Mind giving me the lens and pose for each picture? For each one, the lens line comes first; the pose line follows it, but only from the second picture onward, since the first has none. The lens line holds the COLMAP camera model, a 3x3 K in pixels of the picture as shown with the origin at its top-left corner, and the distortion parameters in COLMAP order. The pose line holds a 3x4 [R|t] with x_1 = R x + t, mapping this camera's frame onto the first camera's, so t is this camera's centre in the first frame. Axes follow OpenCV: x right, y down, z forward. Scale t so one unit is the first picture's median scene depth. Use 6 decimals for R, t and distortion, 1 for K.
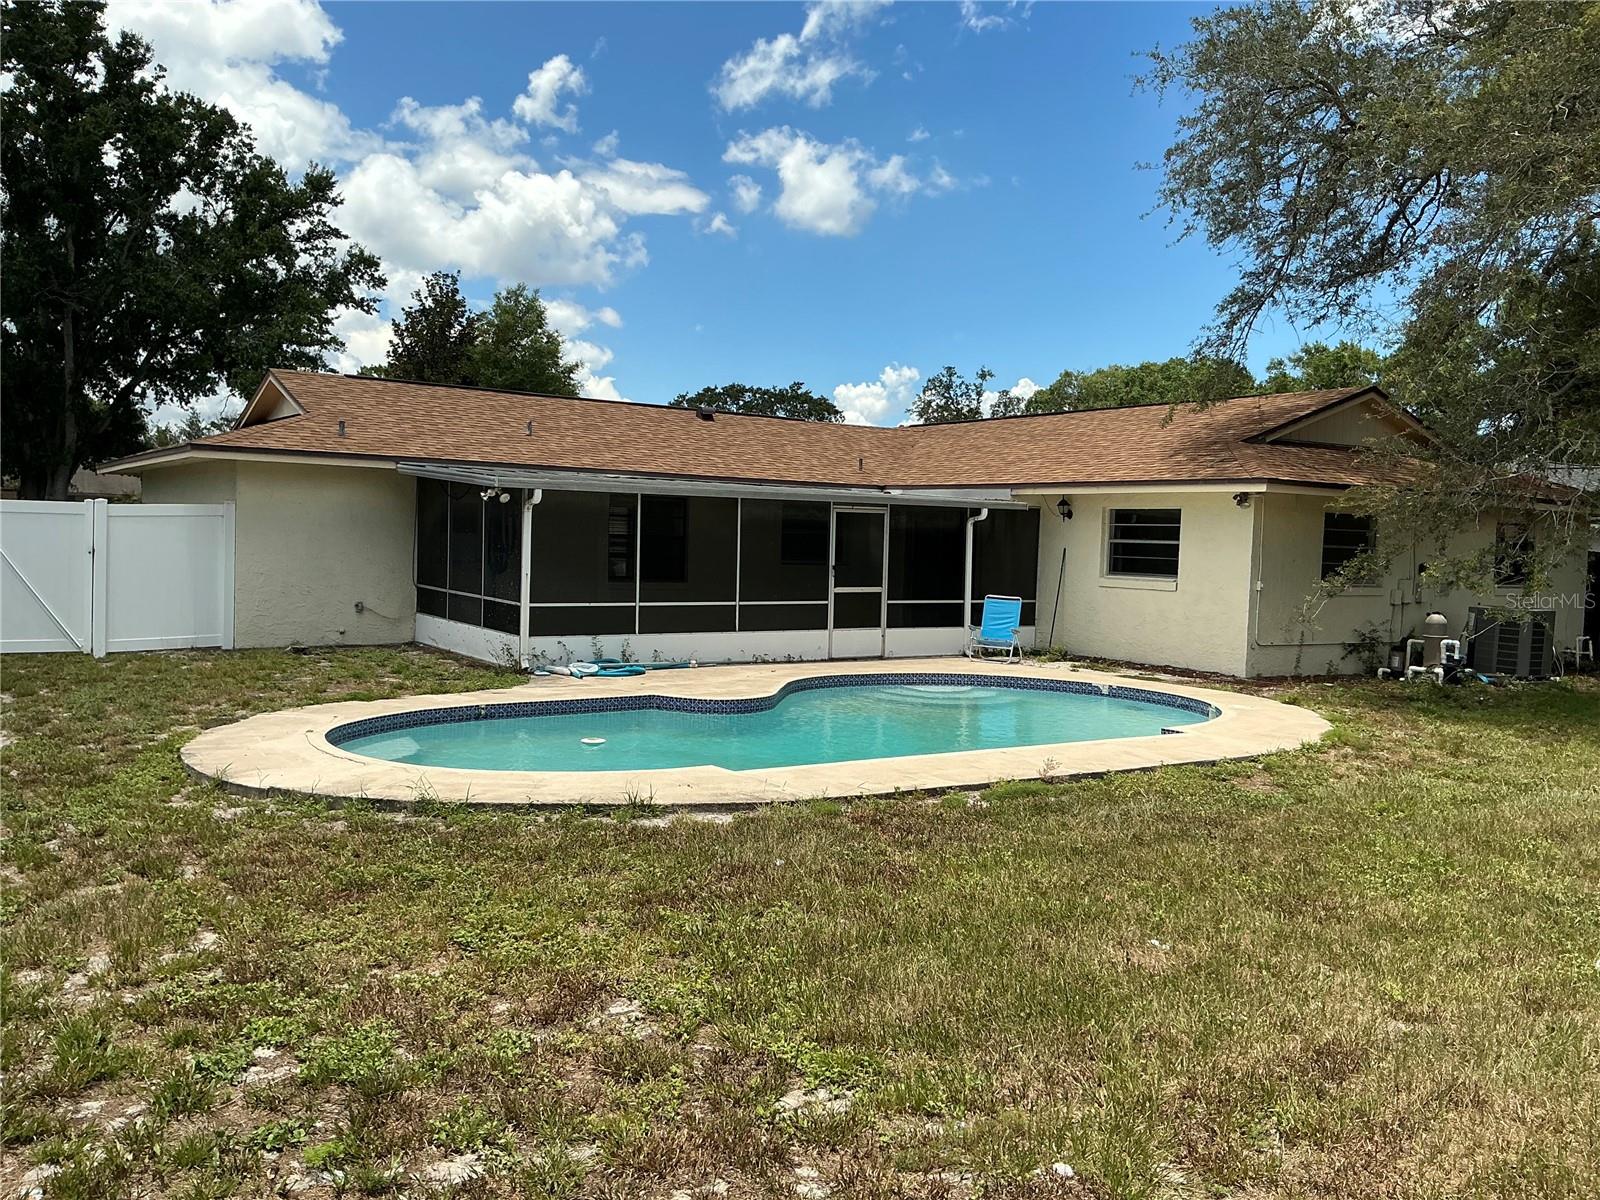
lens RADIAL K [[1337.0, 0, 789.9], [0, 1337.0, 604.4], [0, 0, 1]] dist [0.144431, -0.292255]
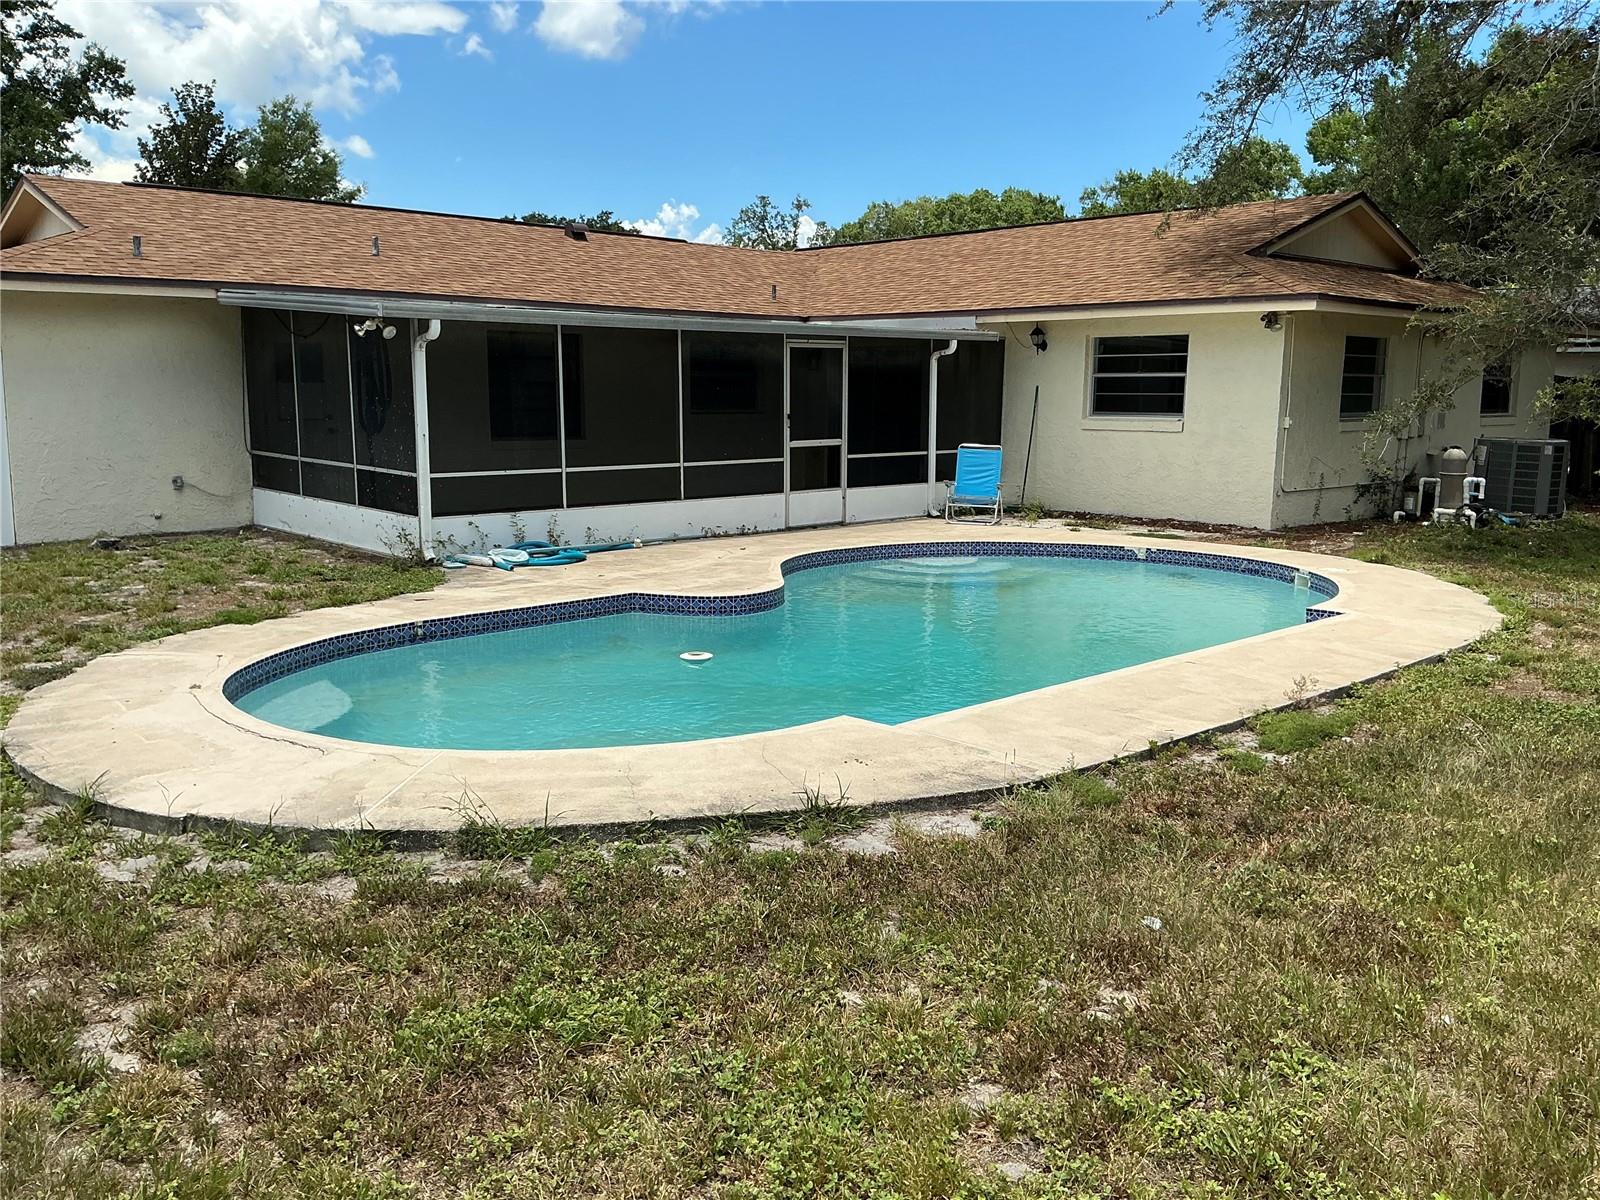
lens RADIAL K [[1337.0, 0, 789.9], [0, 1337.0, 604.4], [0, 0, 1]] dist [0.144431, -0.292255]
pose [[0.986845, -0.048714, 0.154158, -0.097149], [0.031028, 0.992867, 0.115118, -0.007656], [-0.158666, -0.108820, 0.981317, 0.178230]]
